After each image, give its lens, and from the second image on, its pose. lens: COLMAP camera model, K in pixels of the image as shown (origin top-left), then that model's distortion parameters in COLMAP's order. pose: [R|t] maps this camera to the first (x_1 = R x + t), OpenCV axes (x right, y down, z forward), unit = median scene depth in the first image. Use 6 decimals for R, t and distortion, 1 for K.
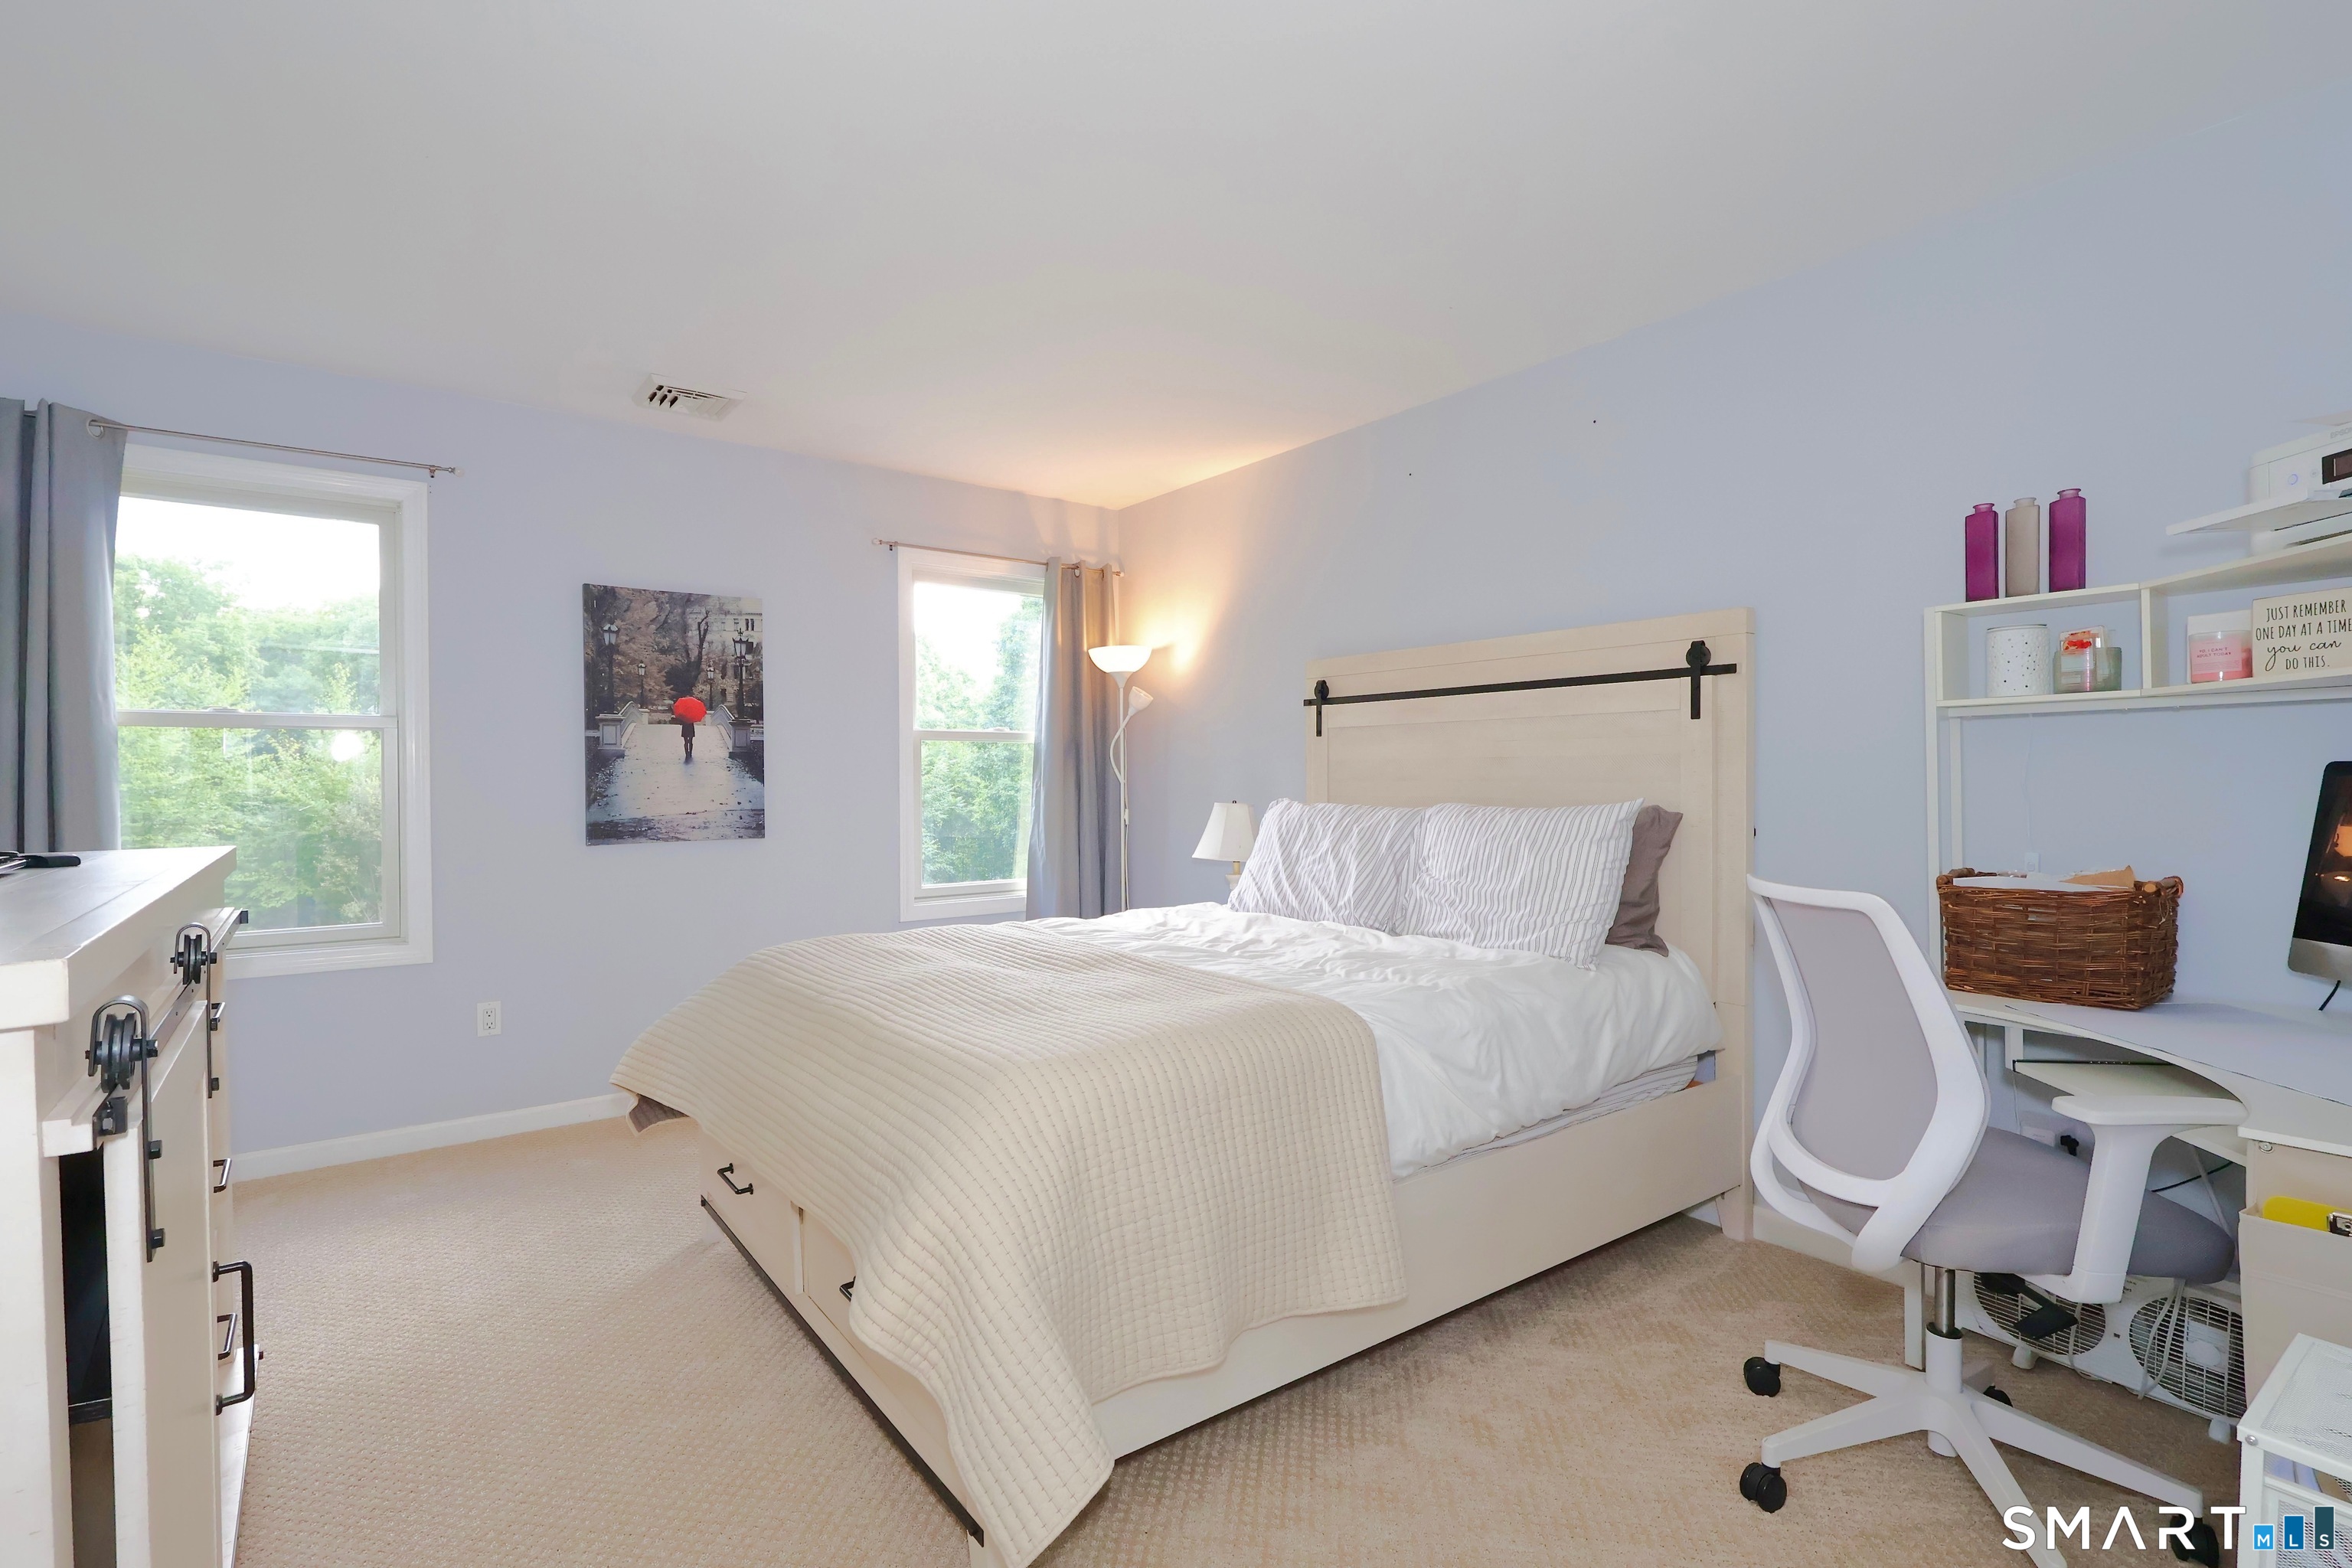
lens RADIAL K [[1084.8, 0, 1170.2], [0, 1084.8, 782.3], [0, 0, 1]] dist [-0.001445, 0.001238]
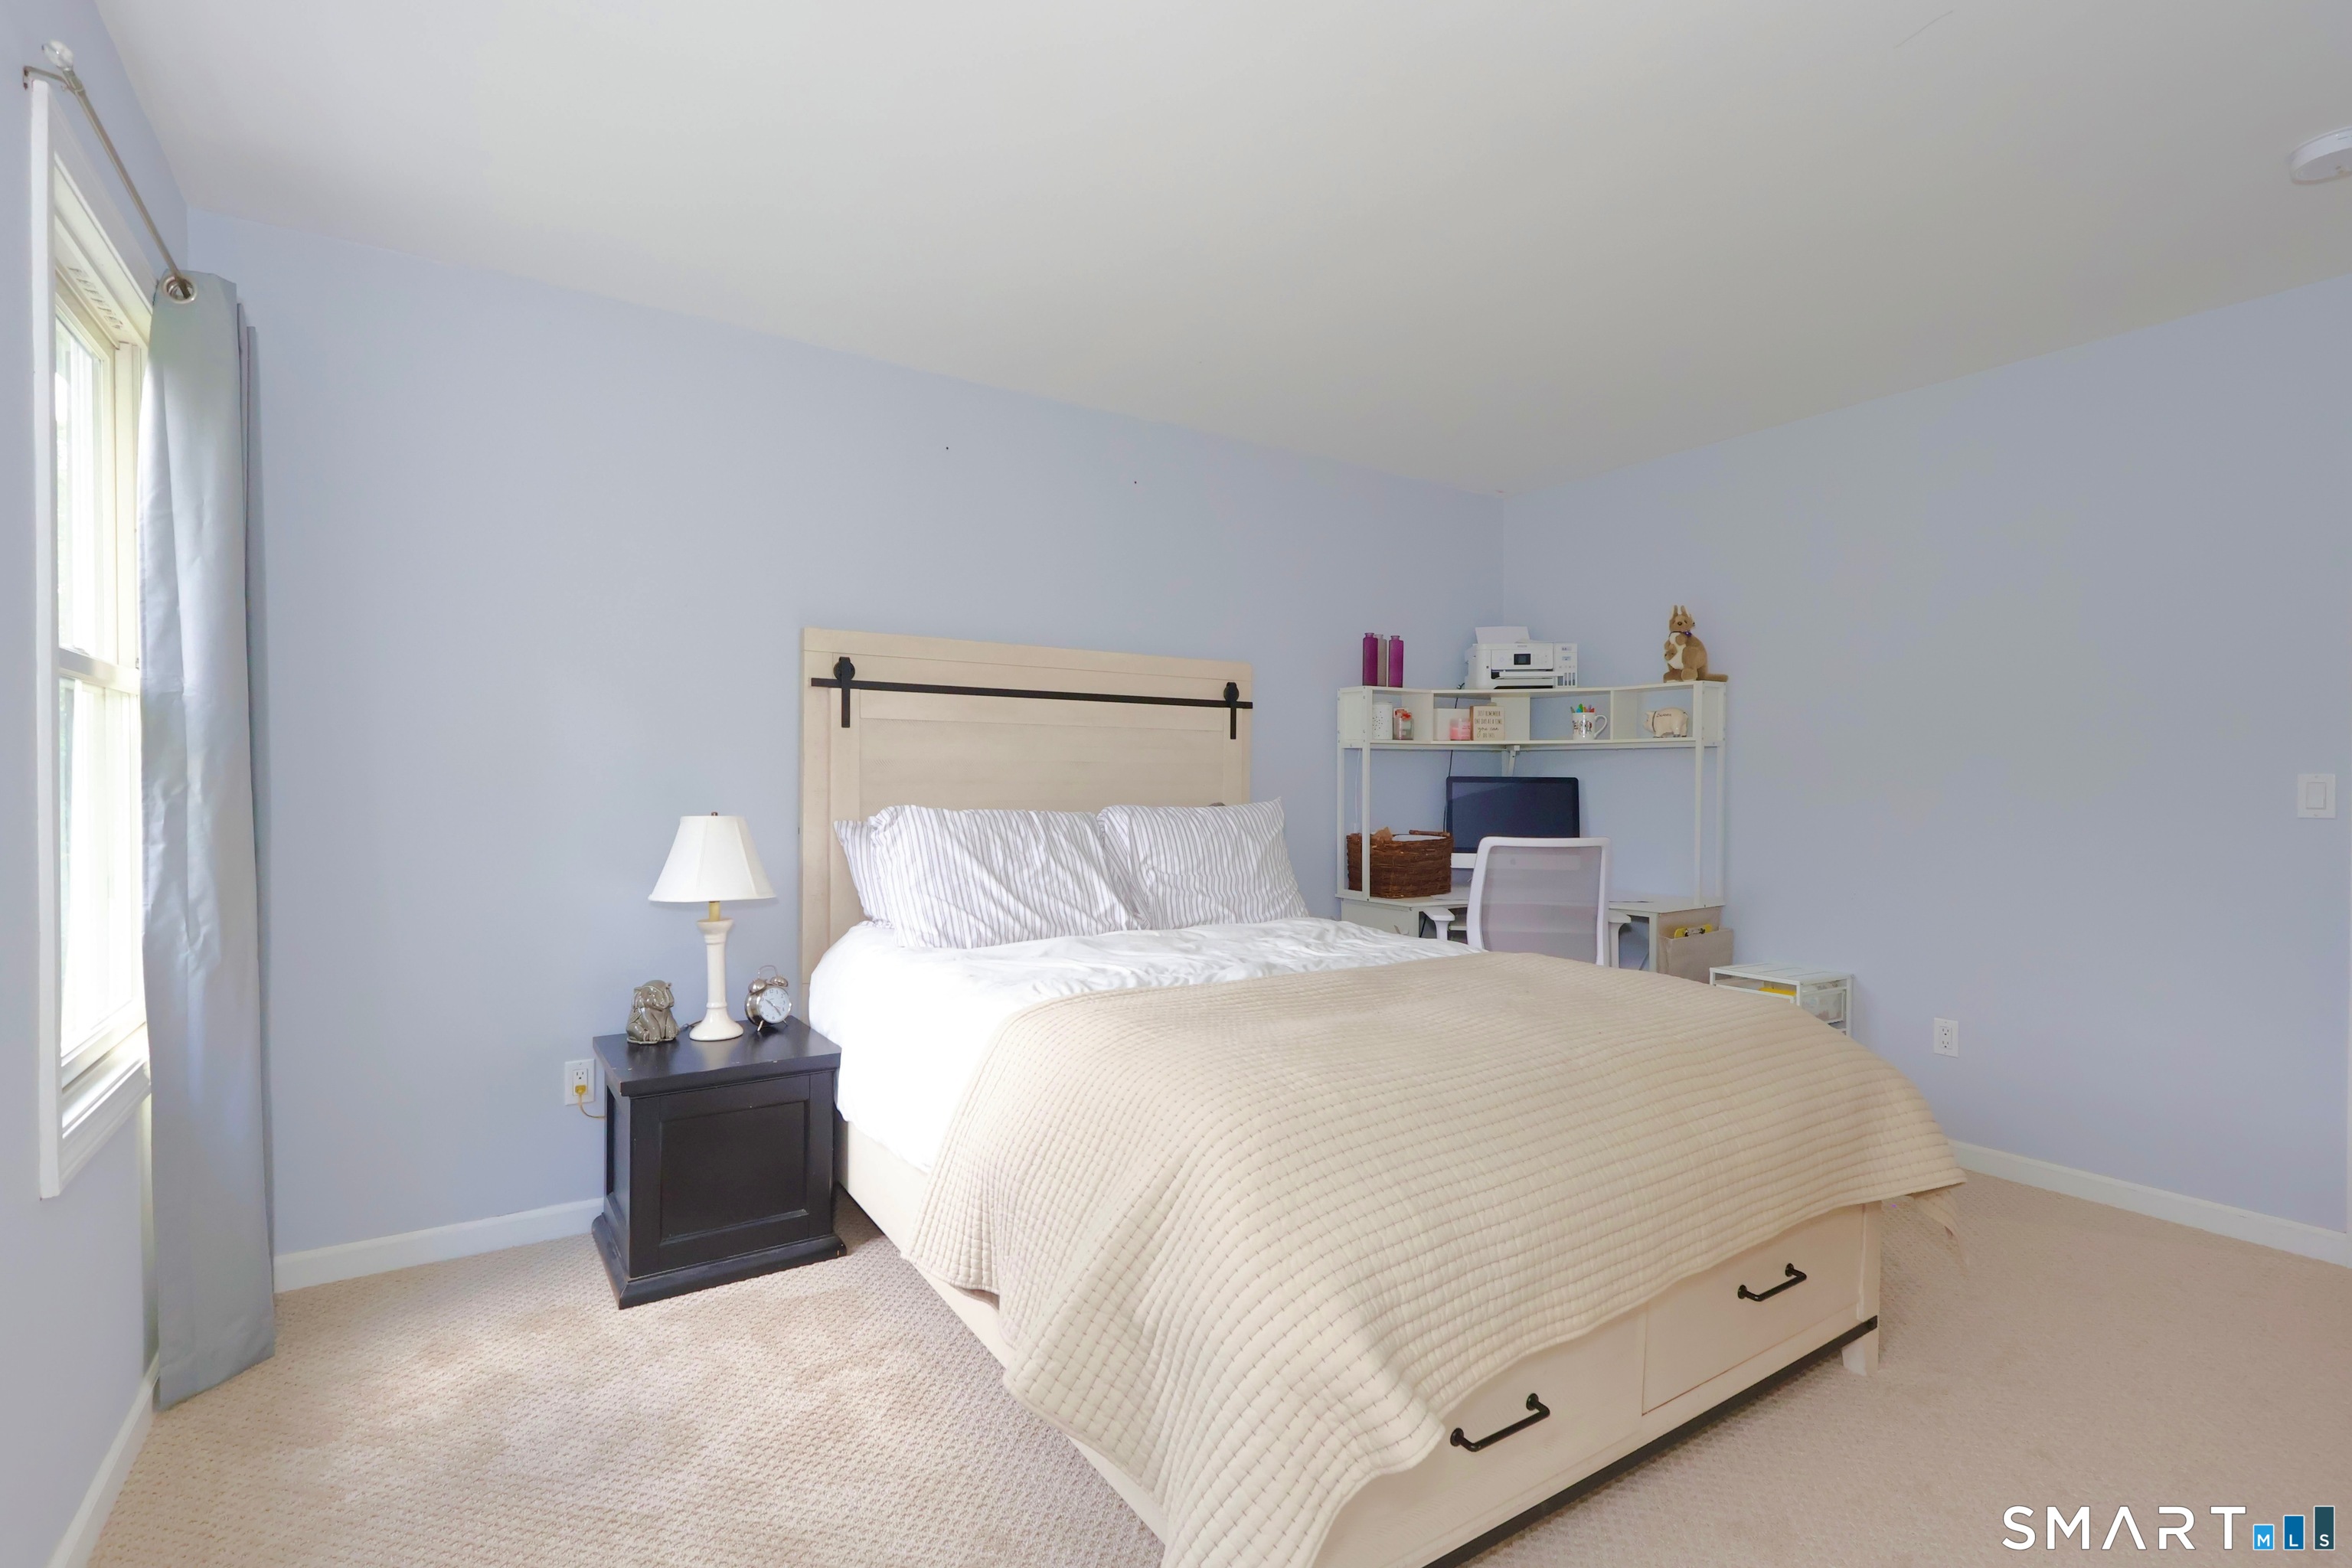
lens RADIAL K [[1084.8, 0, 1170.8], [0, 1084.8, 791.1], [0, 0, 1]] dist [-0.001445, 0.001238]
pose [[0.063070, 0.002711, 0.998005, -0.892214], [0.005395, 0.999981, -0.003057, 0.010831], [-0.997995, 0.005577, 0.063054, 0.994741]]
